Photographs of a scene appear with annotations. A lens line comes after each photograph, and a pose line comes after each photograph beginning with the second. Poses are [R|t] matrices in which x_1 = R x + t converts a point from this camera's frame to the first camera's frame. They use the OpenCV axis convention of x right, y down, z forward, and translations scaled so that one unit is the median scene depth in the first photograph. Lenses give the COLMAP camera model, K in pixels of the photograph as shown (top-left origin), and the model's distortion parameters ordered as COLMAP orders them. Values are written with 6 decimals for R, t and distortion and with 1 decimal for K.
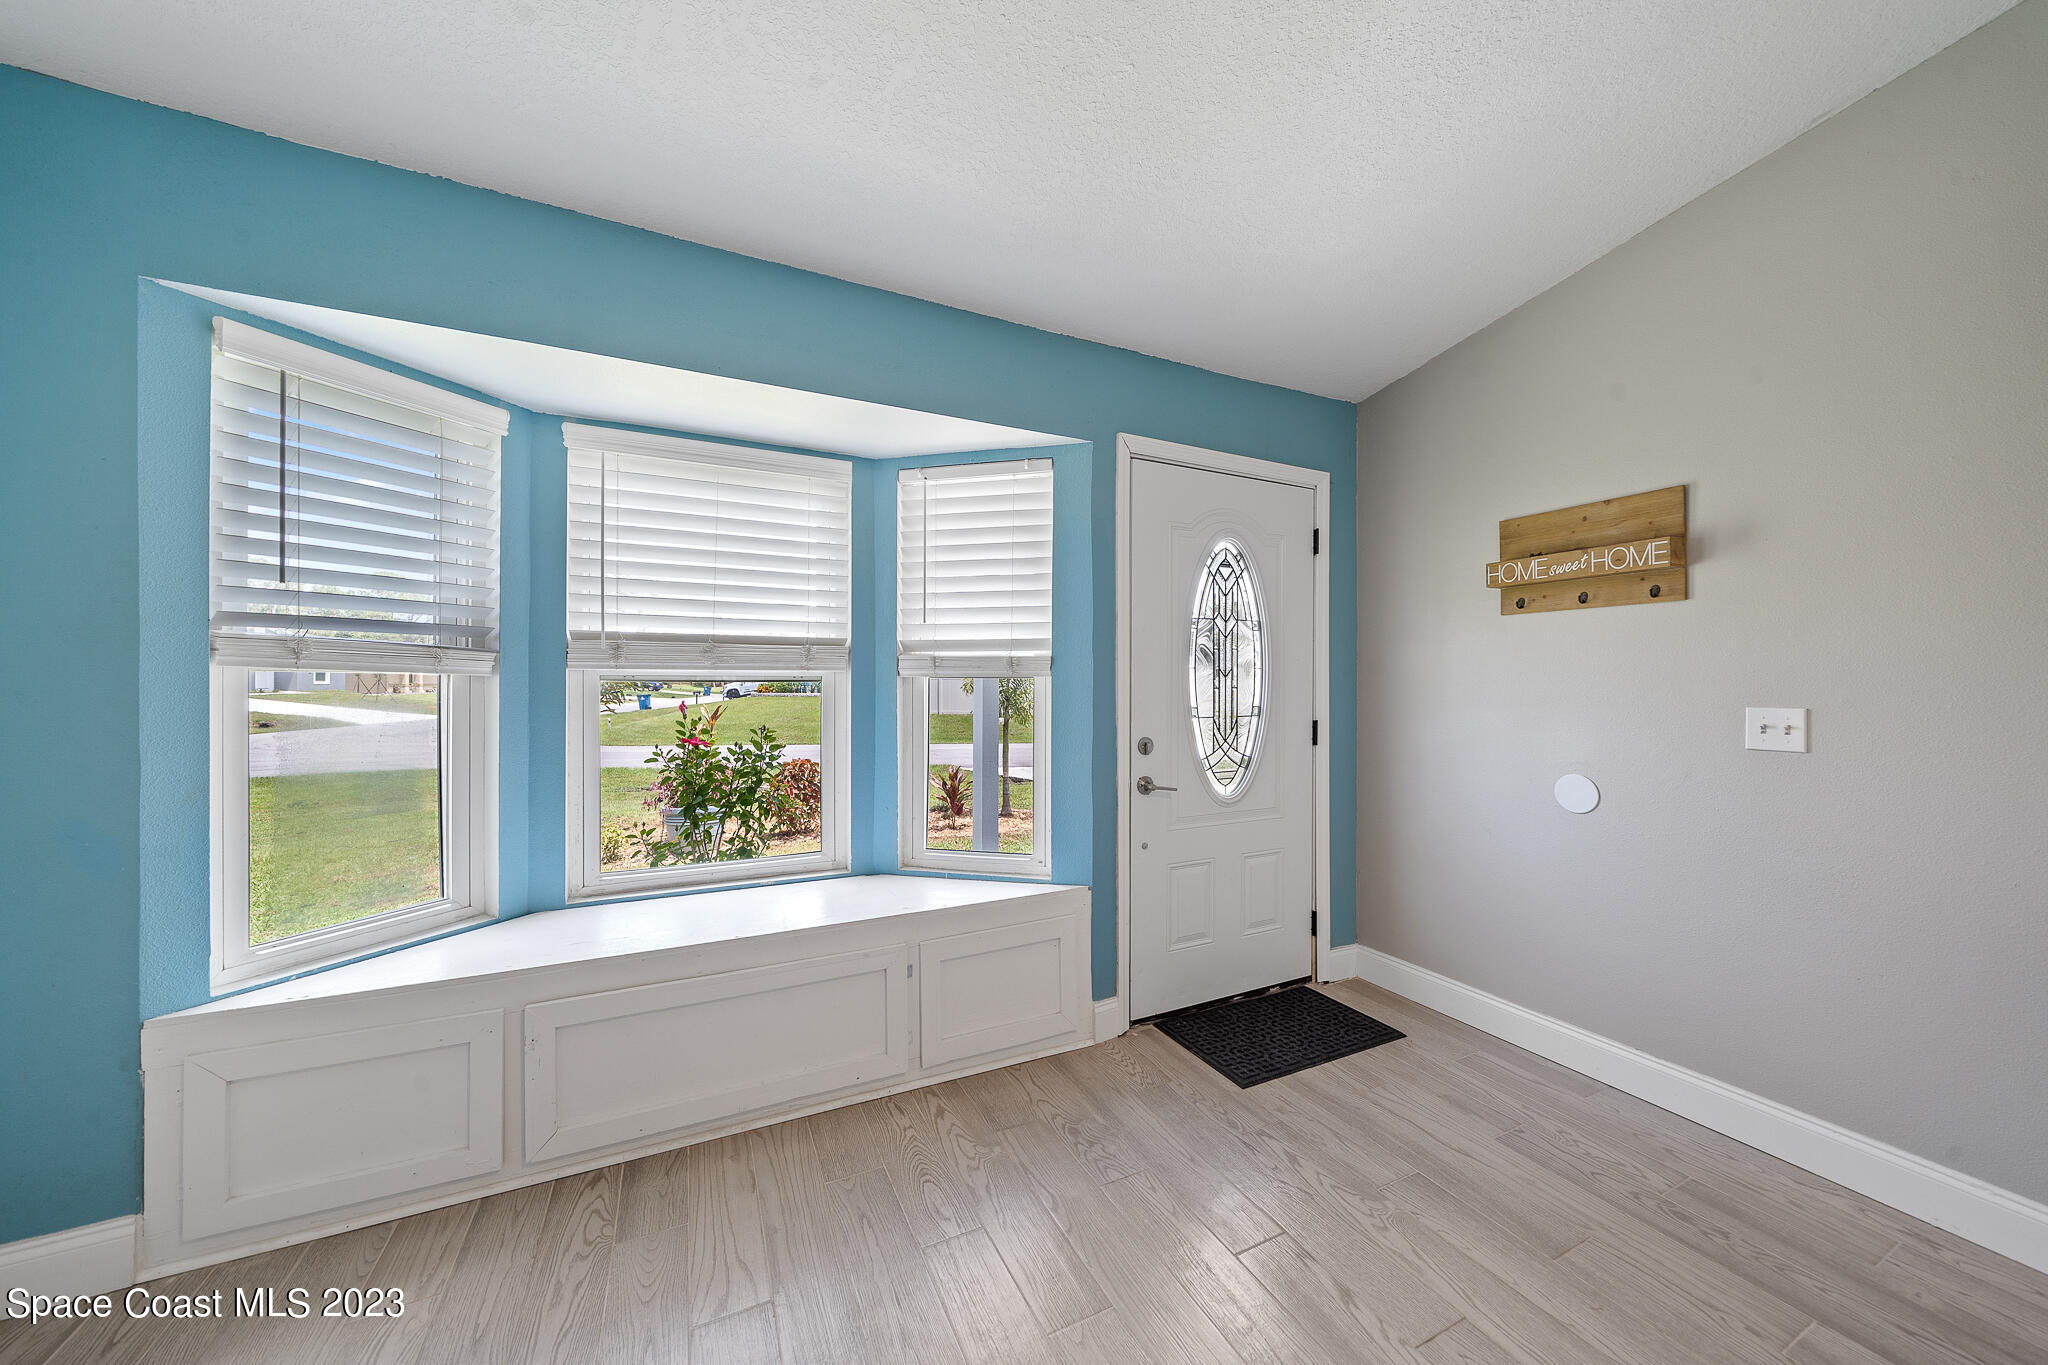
lens RADIAL K [[709.1, 0, 1024.0], [0, 709.1, 682.5], [0, 0, 1]] dist [-0.001884, -0.000098]
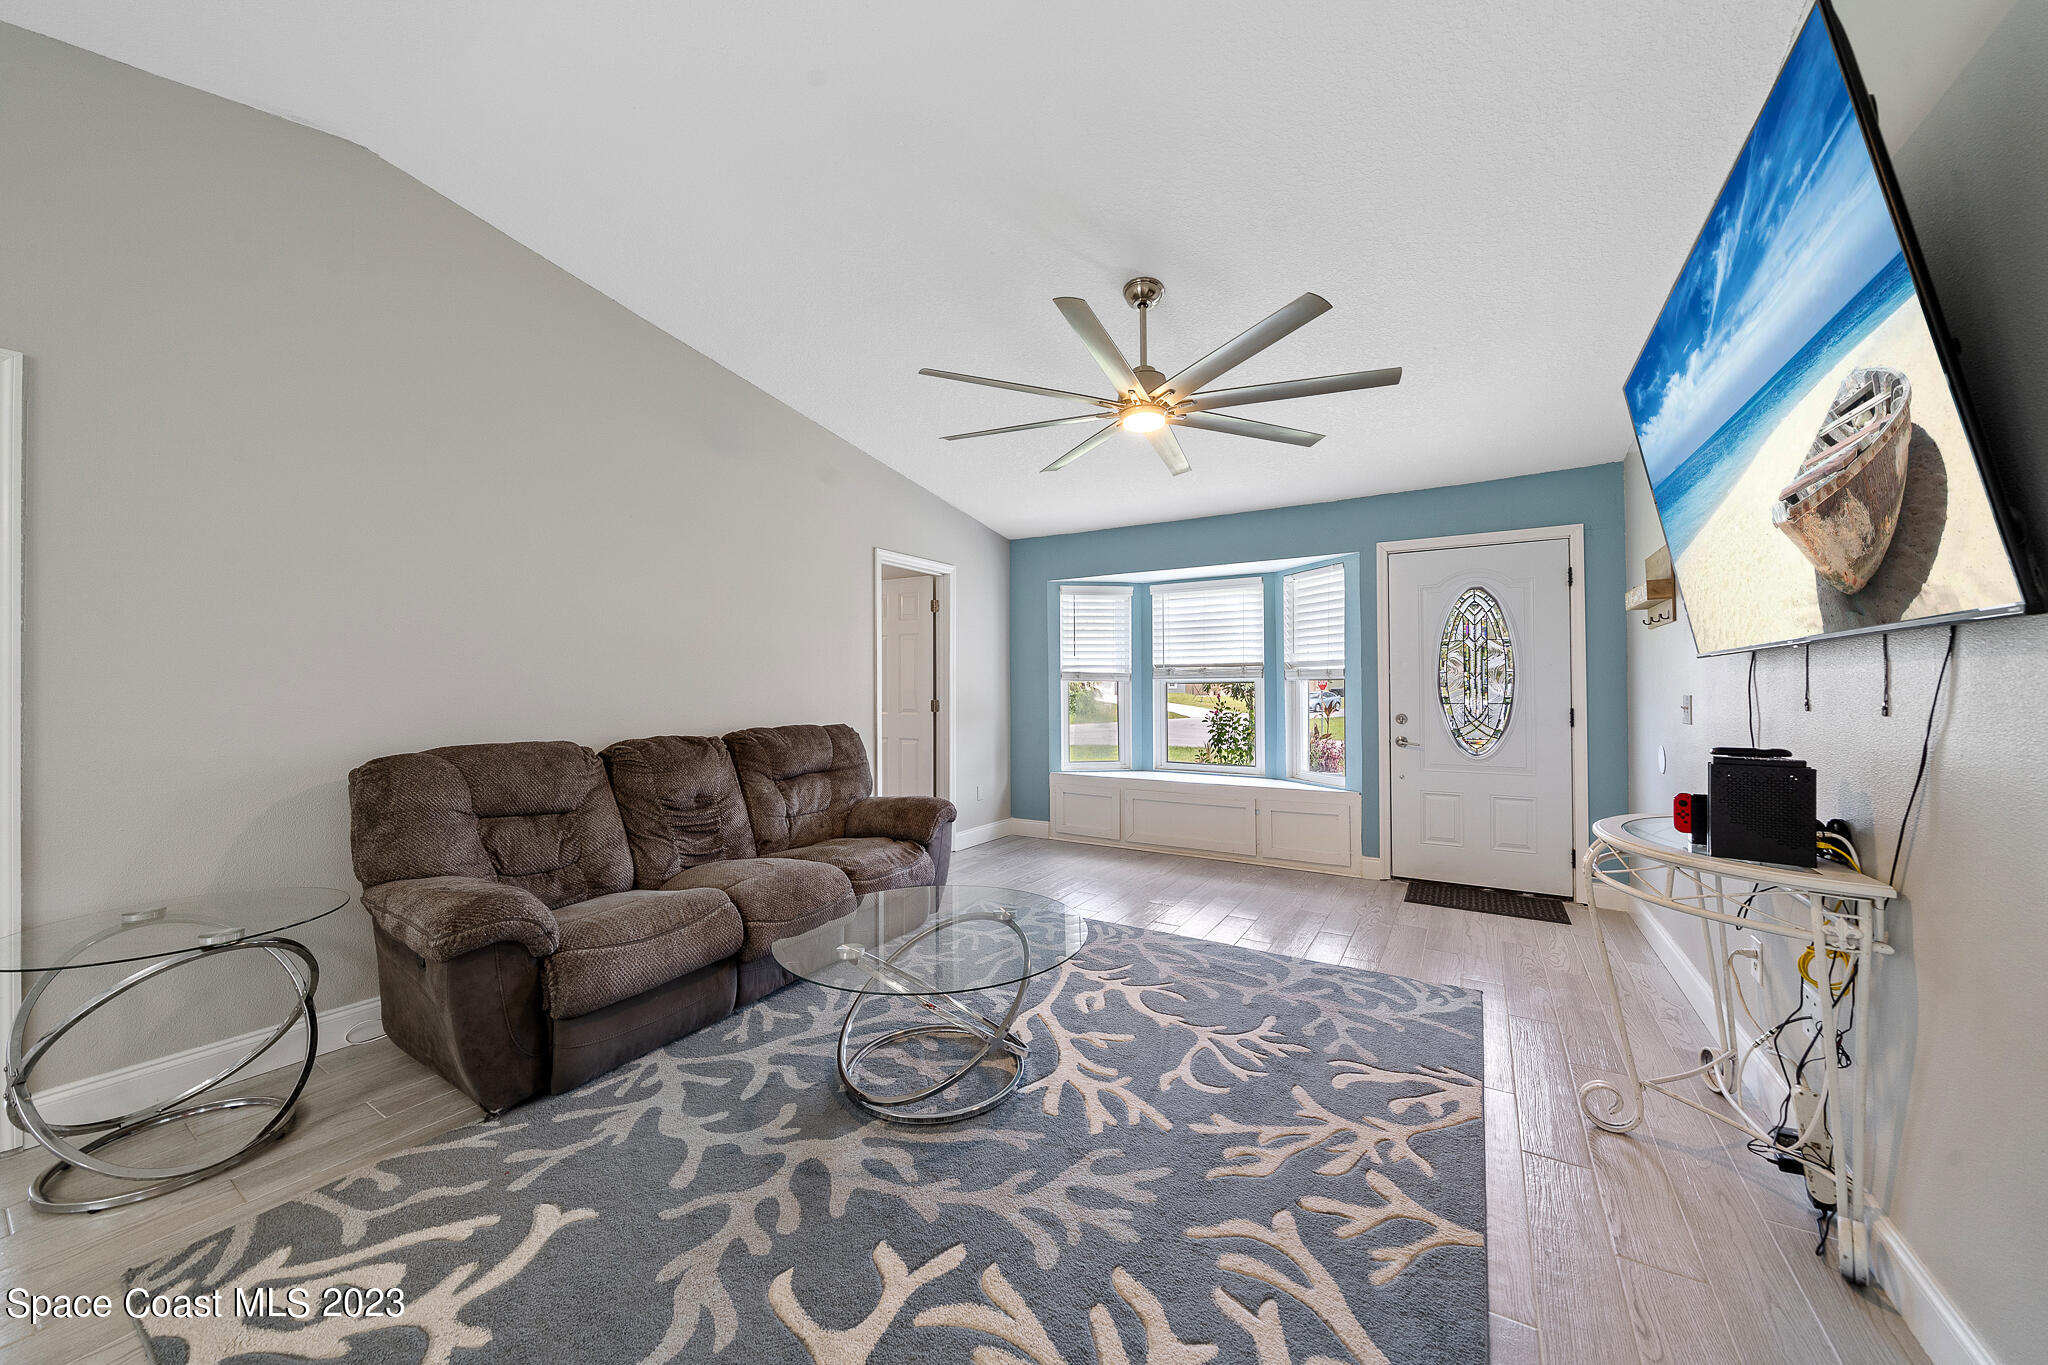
lens RADIAL K [[709.1, 0, 1024.0], [0, 709.1, 682.5], [0, 0, 1]] dist [-0.001884, -0.000098]
pose [[0.540605, -0.009568, -0.841222, 1.512261], [0.006695, 0.999953, -0.007071, 0.009587], [0.841250, -0.001809, 0.540644, -0.943595]]
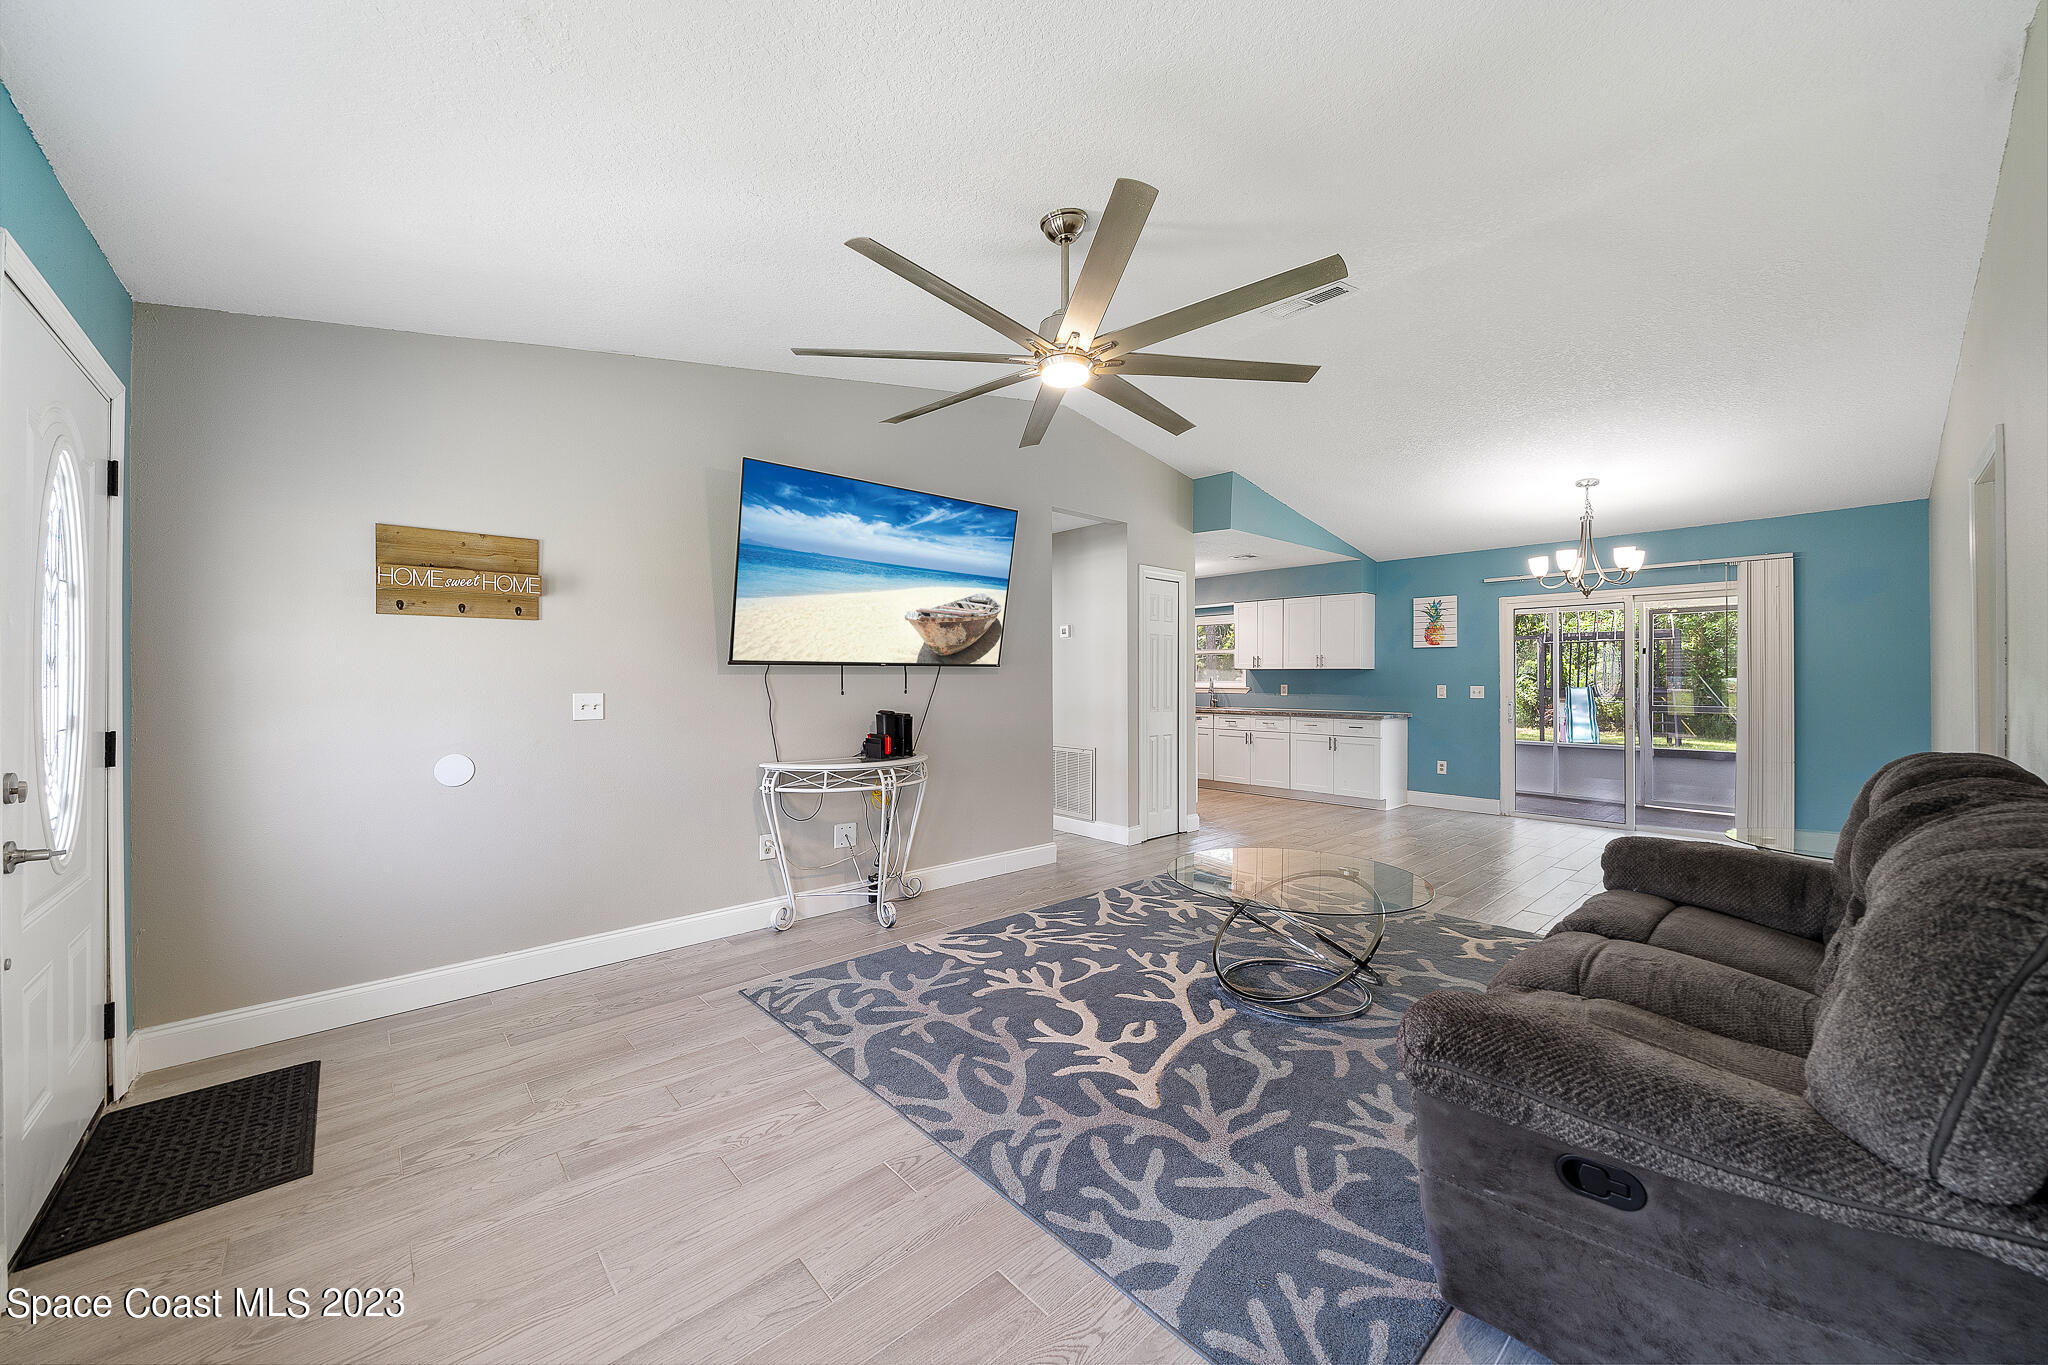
lens RADIAL K [[746.6, 0, 1024.0], [0, 746.6, 682.5], [0, 0, 1]] dist [-0.000418, -0.000016]
pose [[-0.287317, -0.003284, 0.957830, -0.642551], [0.002228, 0.999989, 0.004097, 0.004427], [-0.957833, 0.003311, -0.287306, 0.392895]]
